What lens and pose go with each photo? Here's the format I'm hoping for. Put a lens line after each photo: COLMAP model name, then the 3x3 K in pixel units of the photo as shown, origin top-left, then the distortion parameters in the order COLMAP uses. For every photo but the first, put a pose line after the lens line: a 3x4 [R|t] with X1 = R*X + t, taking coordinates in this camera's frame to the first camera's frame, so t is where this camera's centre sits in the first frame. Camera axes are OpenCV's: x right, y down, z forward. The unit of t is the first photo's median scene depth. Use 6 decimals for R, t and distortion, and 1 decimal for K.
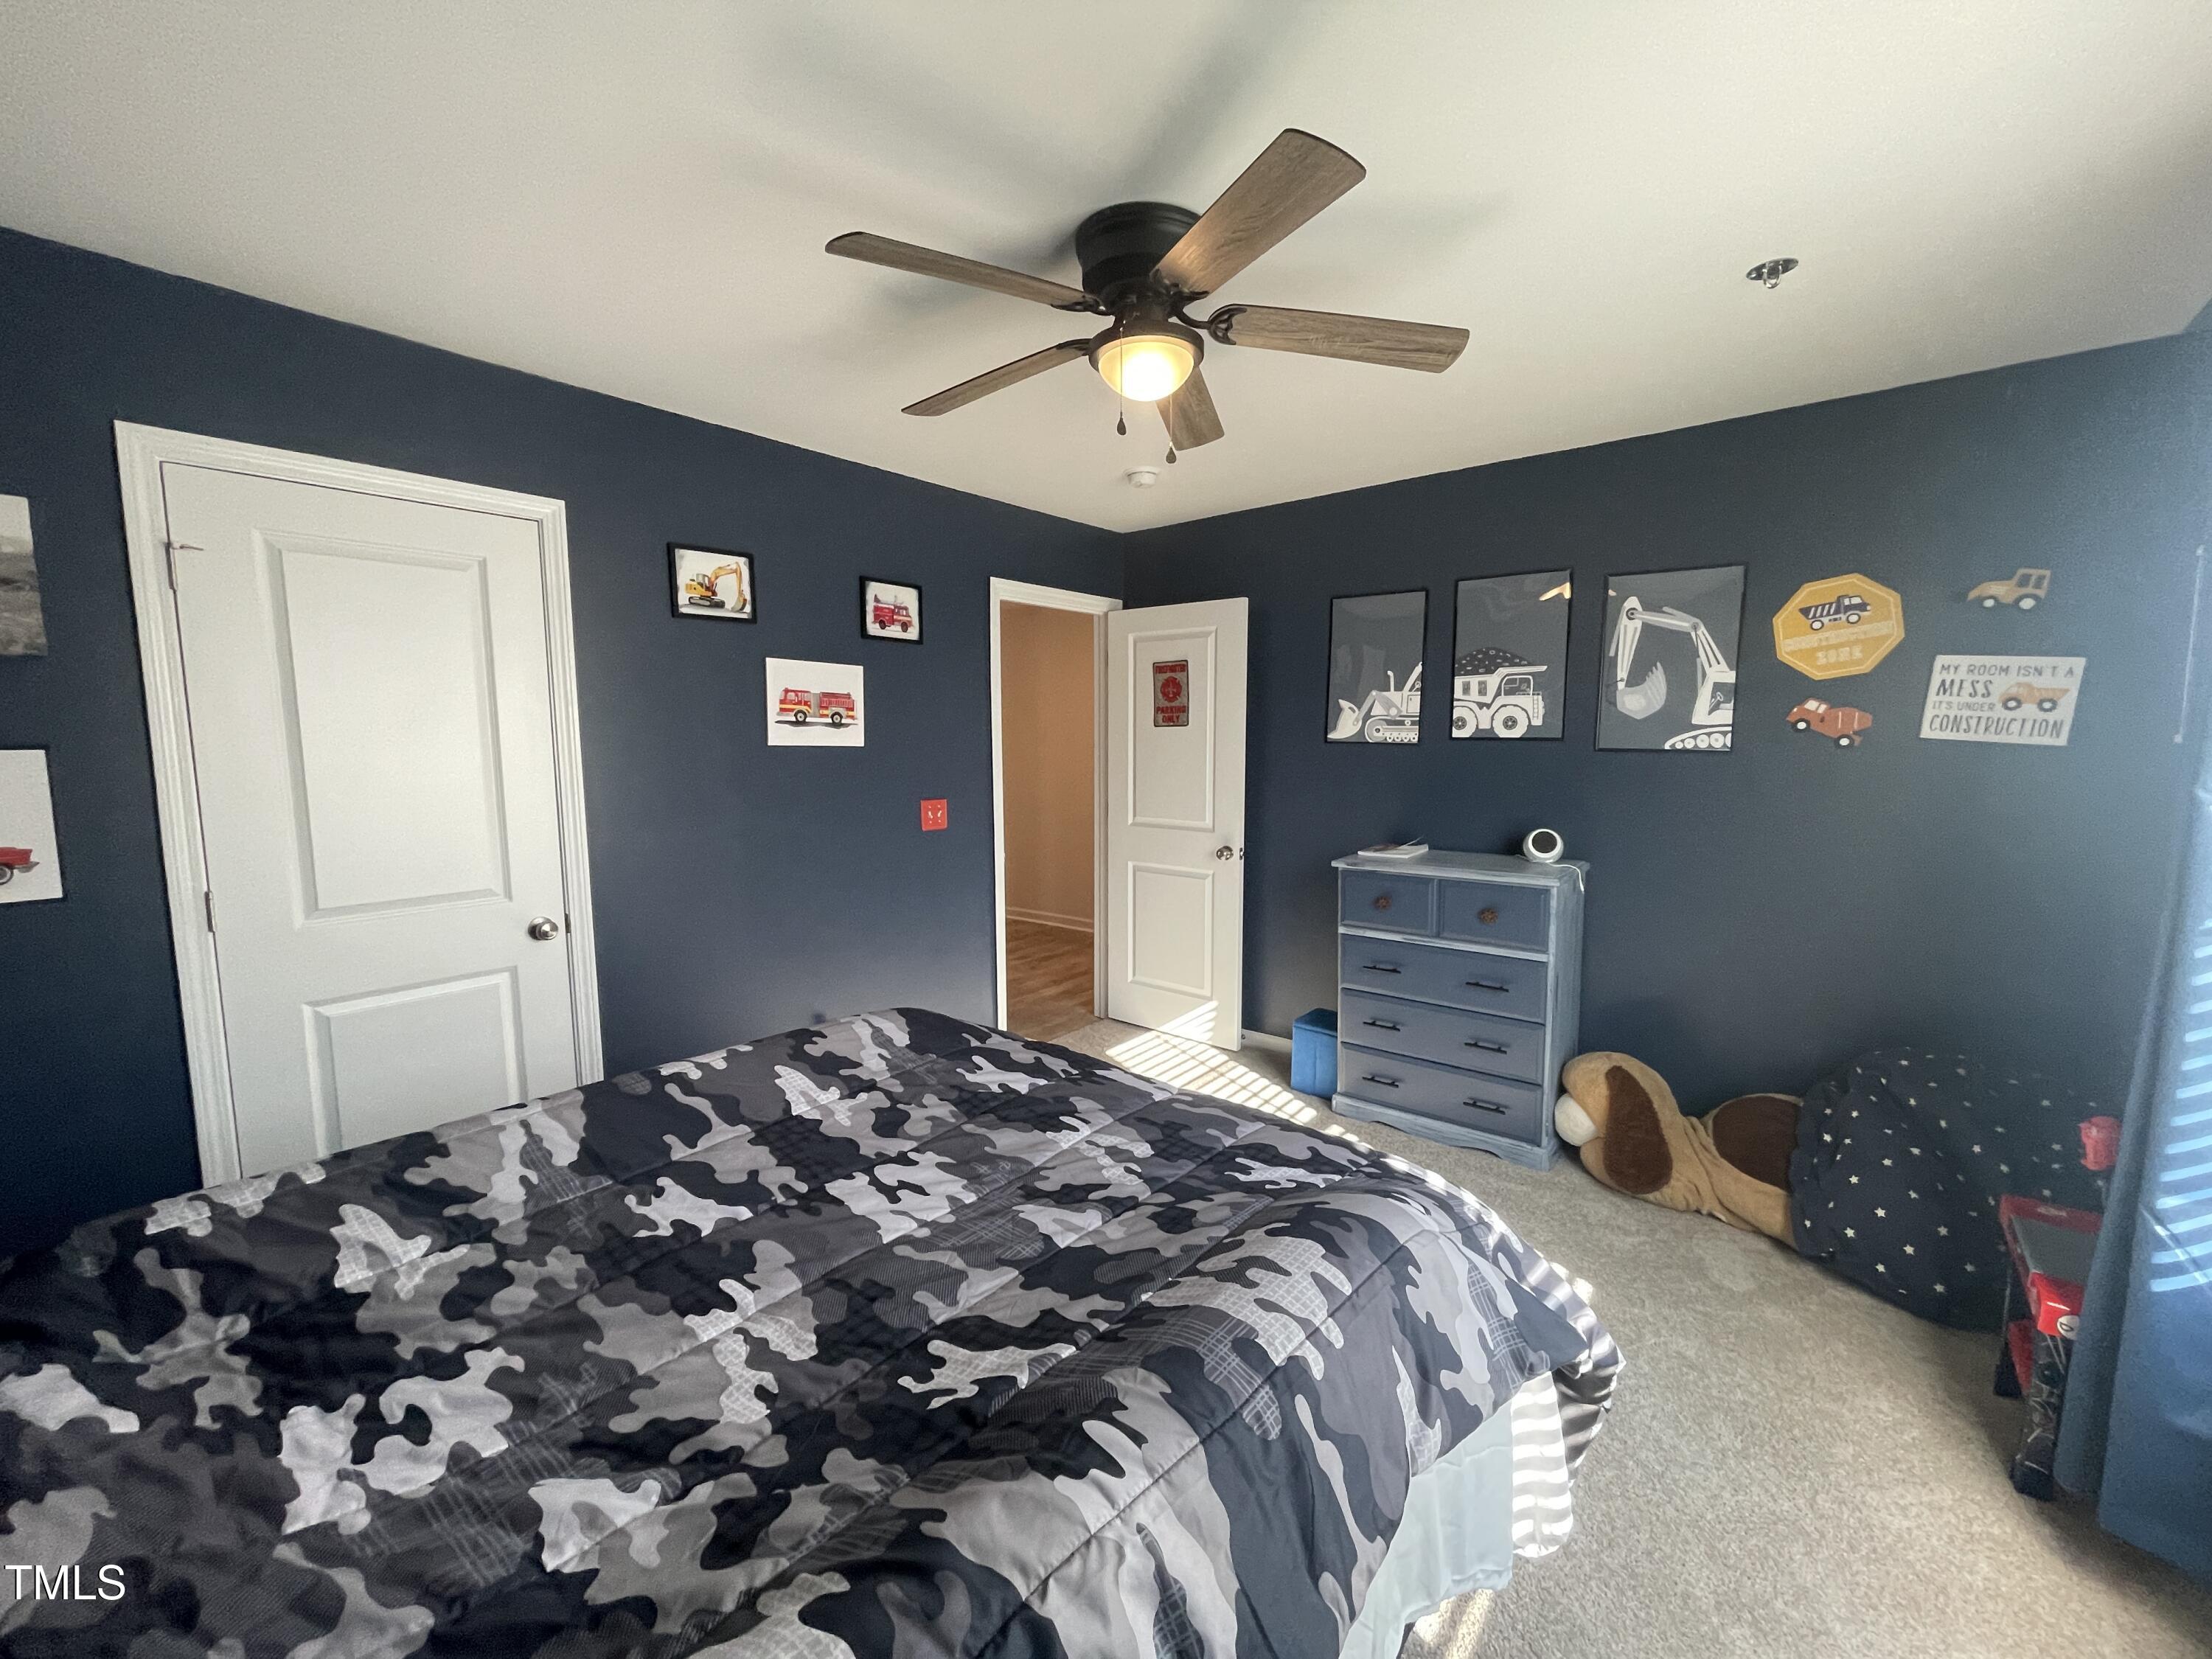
lens RADIAL K [[891.0, 0, 1108.6], [0, 891.0, 830.5], [0, 0, 1]] dist [0.001505, -0.000402]
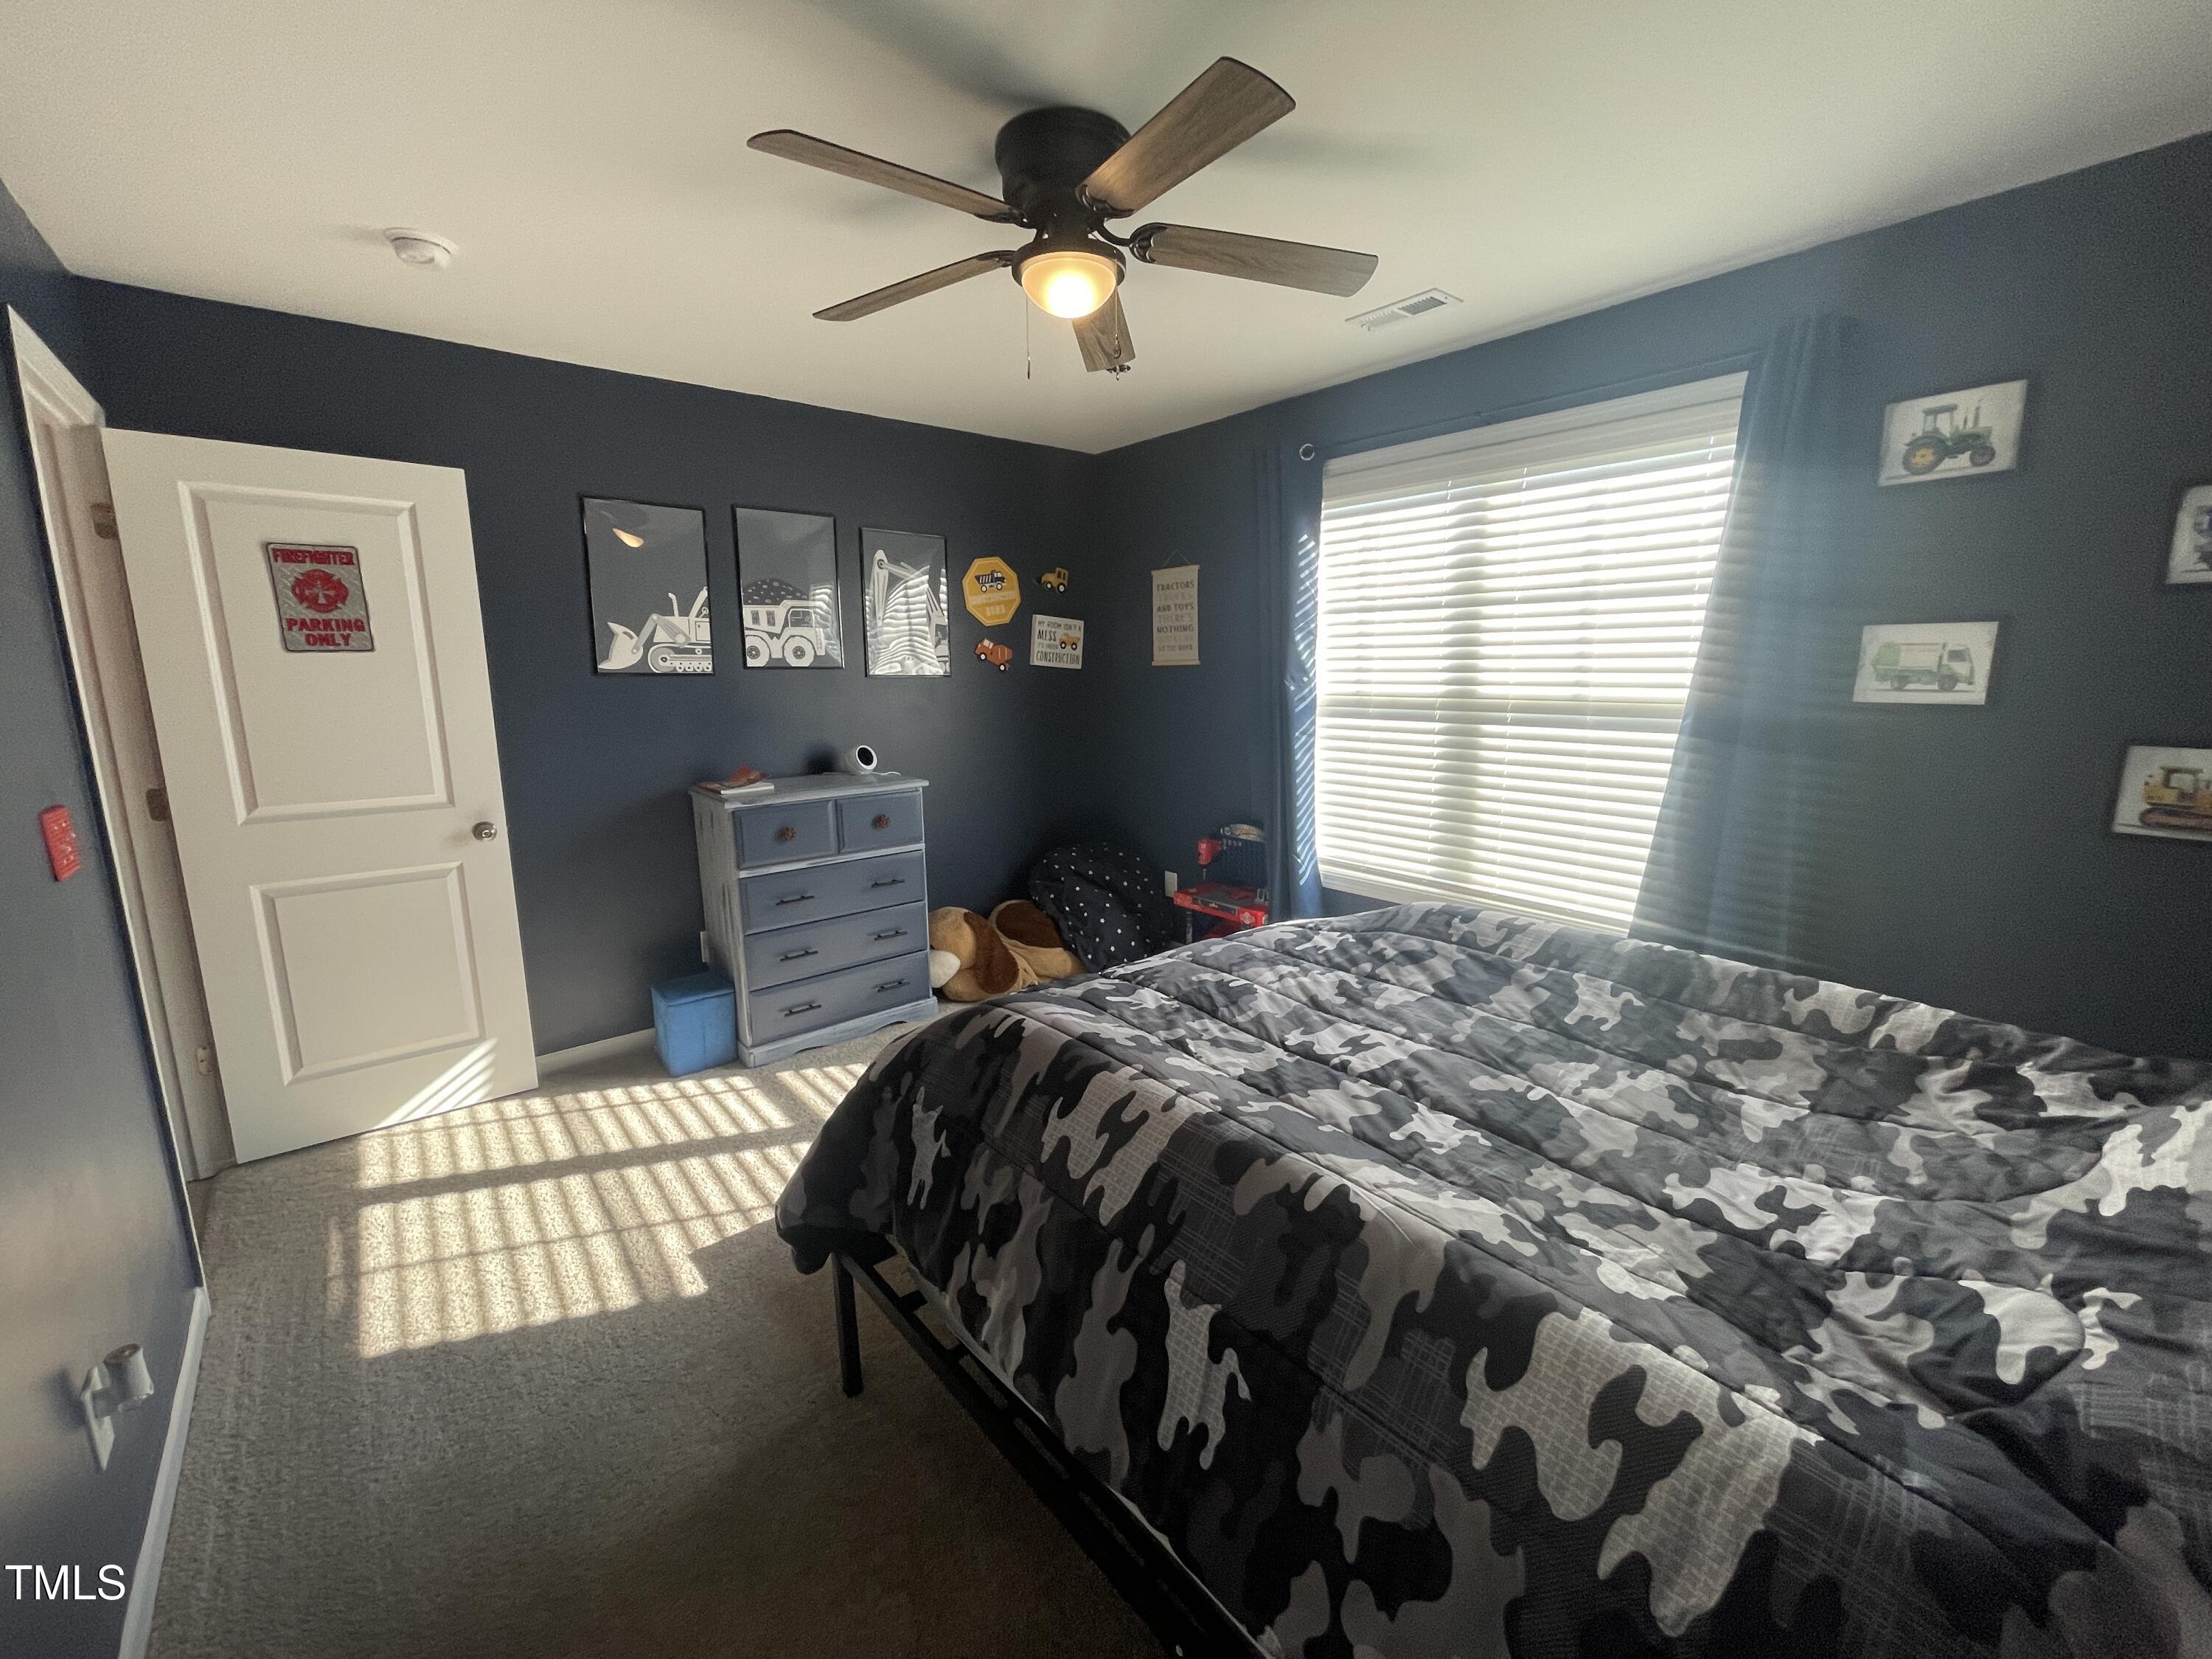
lens RADIAL K [[891.0, 0, 1105.0], [0, 891.0, 827.6], [0, 0, 1]] dist [0.001505, -0.000402]
pose [[0.178839, -0.178529, 0.967545, -0.553713], [0.112311, 0.980676, 0.160192, -0.043194], [-0.977447, 0.080017, 0.195434, 0.434260]]
